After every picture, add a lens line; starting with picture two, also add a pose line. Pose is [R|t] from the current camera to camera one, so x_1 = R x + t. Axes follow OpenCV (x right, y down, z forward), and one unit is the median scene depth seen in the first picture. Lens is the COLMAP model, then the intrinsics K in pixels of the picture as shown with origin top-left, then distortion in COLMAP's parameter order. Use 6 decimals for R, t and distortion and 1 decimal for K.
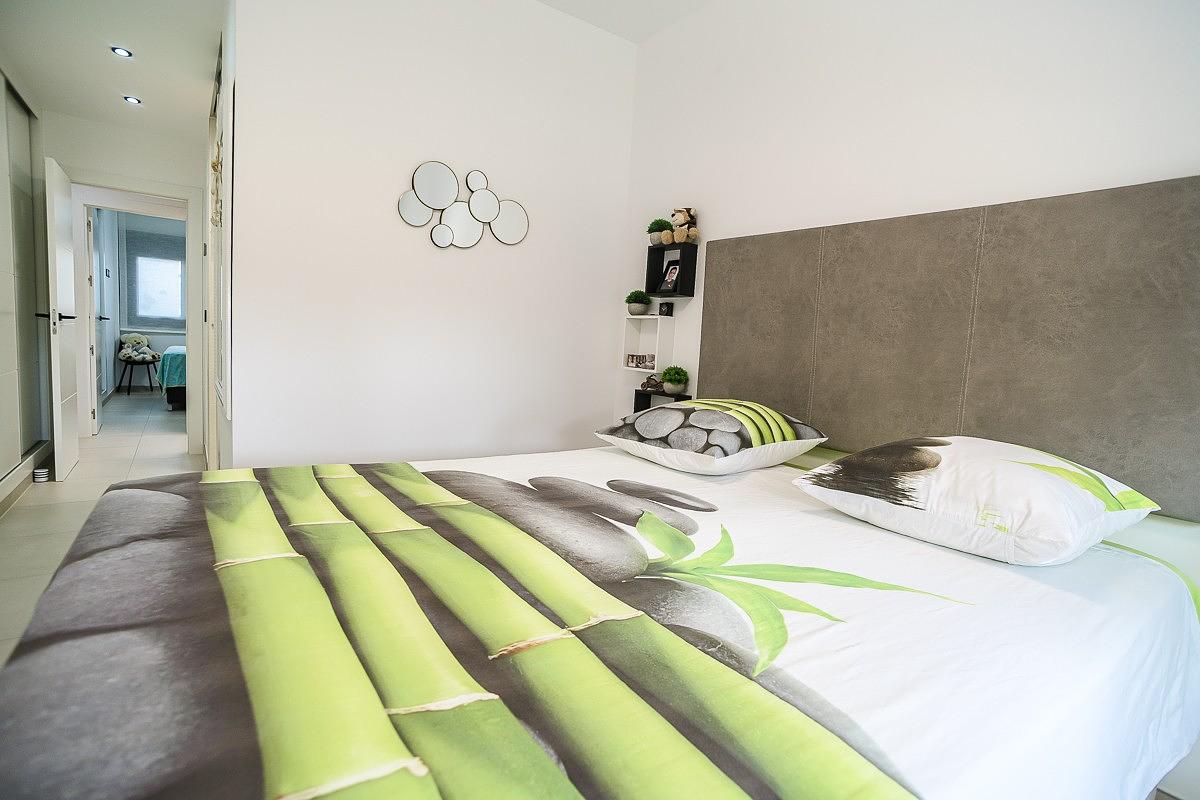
lens RADIAL K [[603.0, 0, 609.6], [0, 603.0, 402.5], [0, 0, 1]] dist [-0.013846, 0.007655]
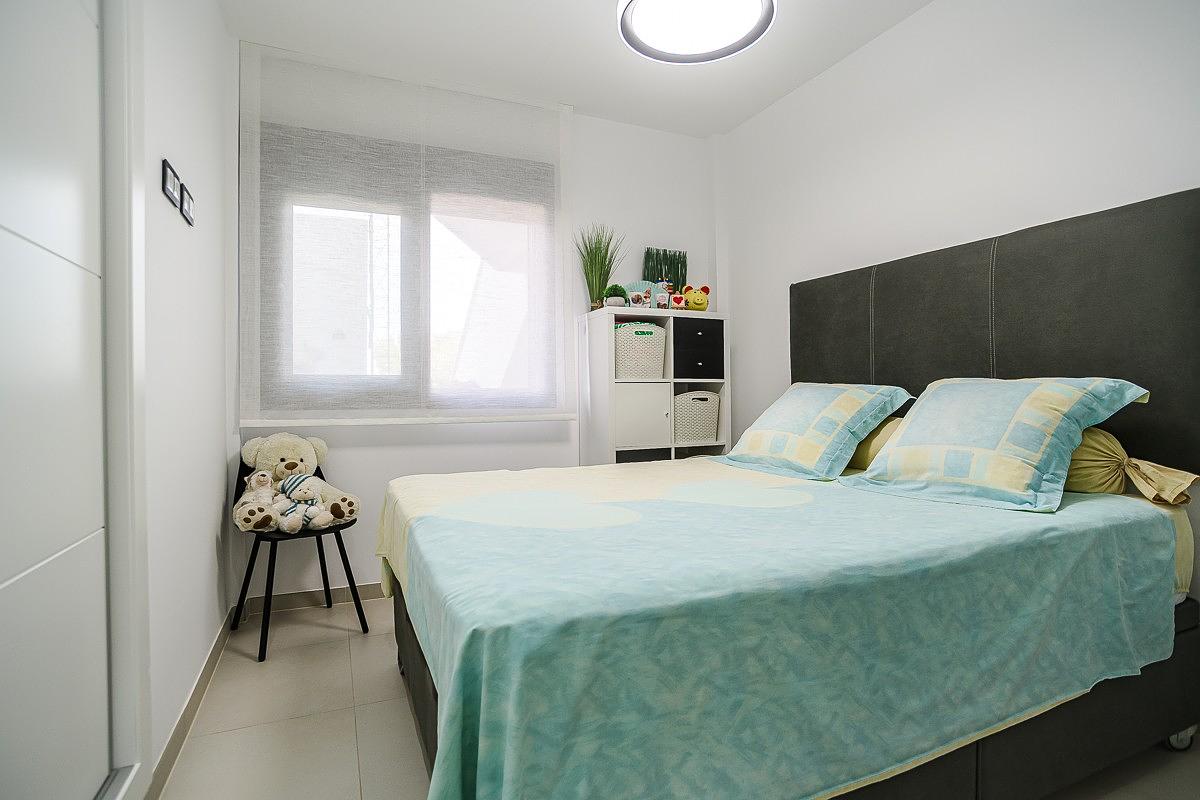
lens RADIAL K [[603.0, 0, 593.8], [0, 603.0, 398.8], [0, 0, 1]] dist [-0.013846, 0.007655]
pose [[0.977270, -0.073880, -0.198708, -0.570667], [0.054679, 0.993439, -0.100449, -0.094405], [0.204825, 0.087300, 0.974898, 0.728502]]
